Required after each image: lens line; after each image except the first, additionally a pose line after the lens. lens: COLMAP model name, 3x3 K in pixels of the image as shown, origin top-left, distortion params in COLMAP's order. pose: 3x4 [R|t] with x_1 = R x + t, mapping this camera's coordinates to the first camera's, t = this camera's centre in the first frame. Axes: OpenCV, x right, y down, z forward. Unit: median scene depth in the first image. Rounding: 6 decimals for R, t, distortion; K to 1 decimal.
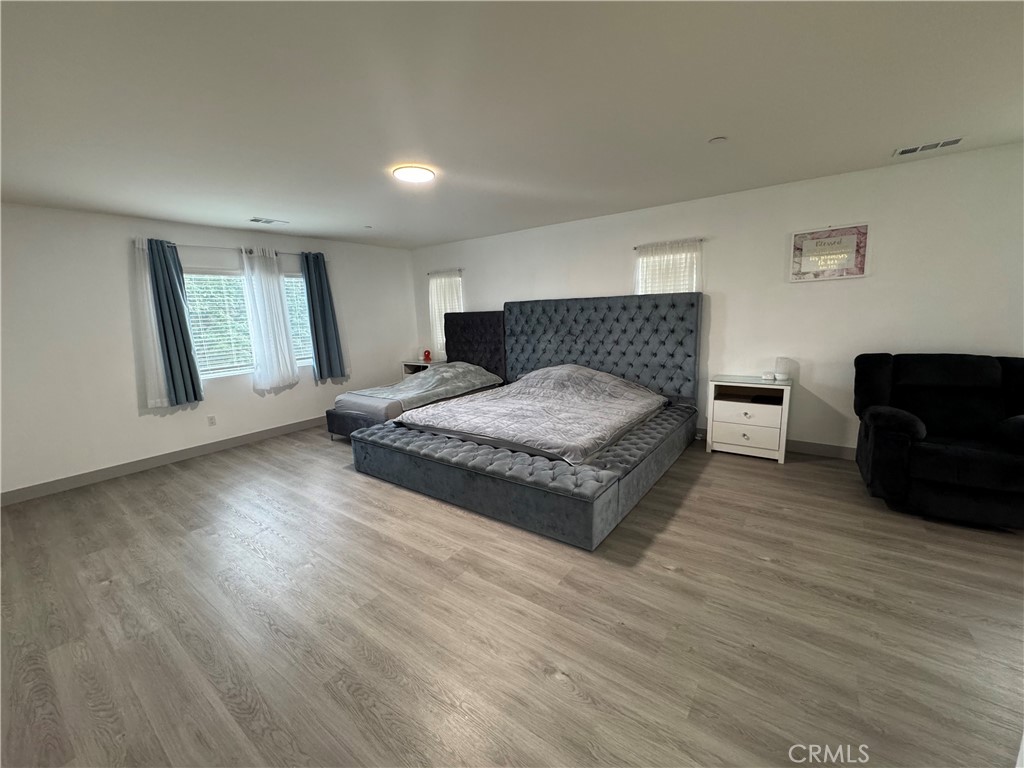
lens RADIAL K [[413.1, 0, 517.5], [0, 413.1, 388.8], [0, 0, 1]] dist [-0.004730, 0.000094]
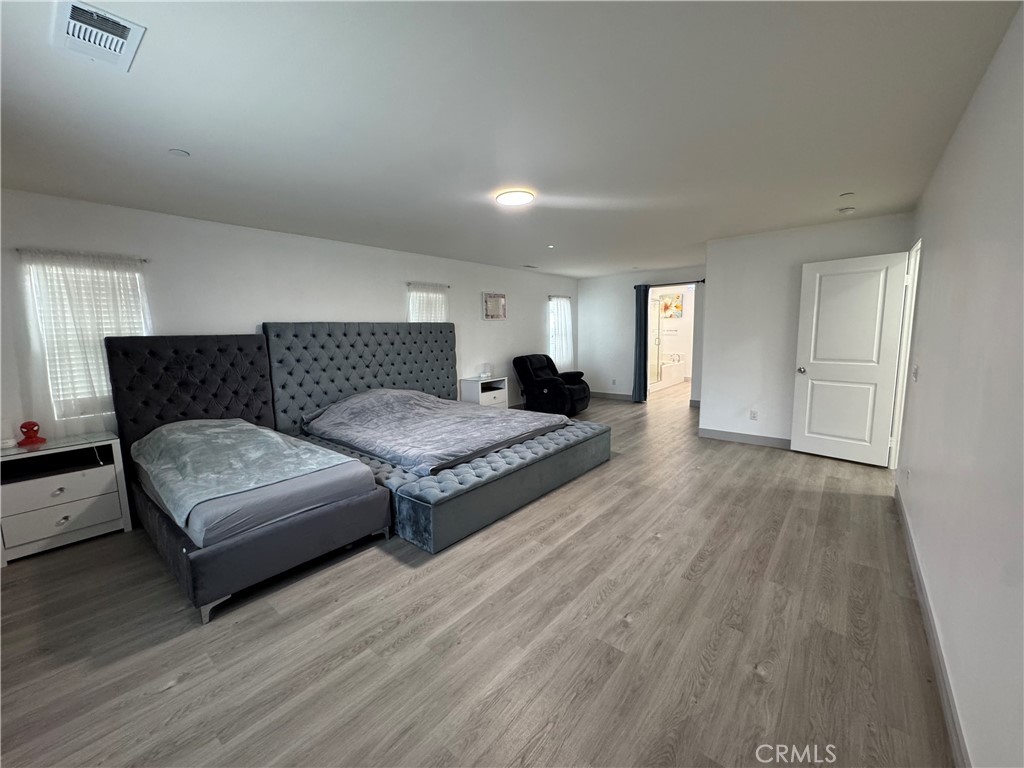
lens RADIAL K [[413.1, 0, 516.2], [0, 413.1, 378.1], [0, 0, 1]] dist [-0.004730, 0.000094]
pose [[0.052626, -0.076383, 0.995689, -0.962653], [0.207244, 0.976198, 0.063934, -0.091682], [-0.976873, 0.202986, 0.067203, 0.715425]]
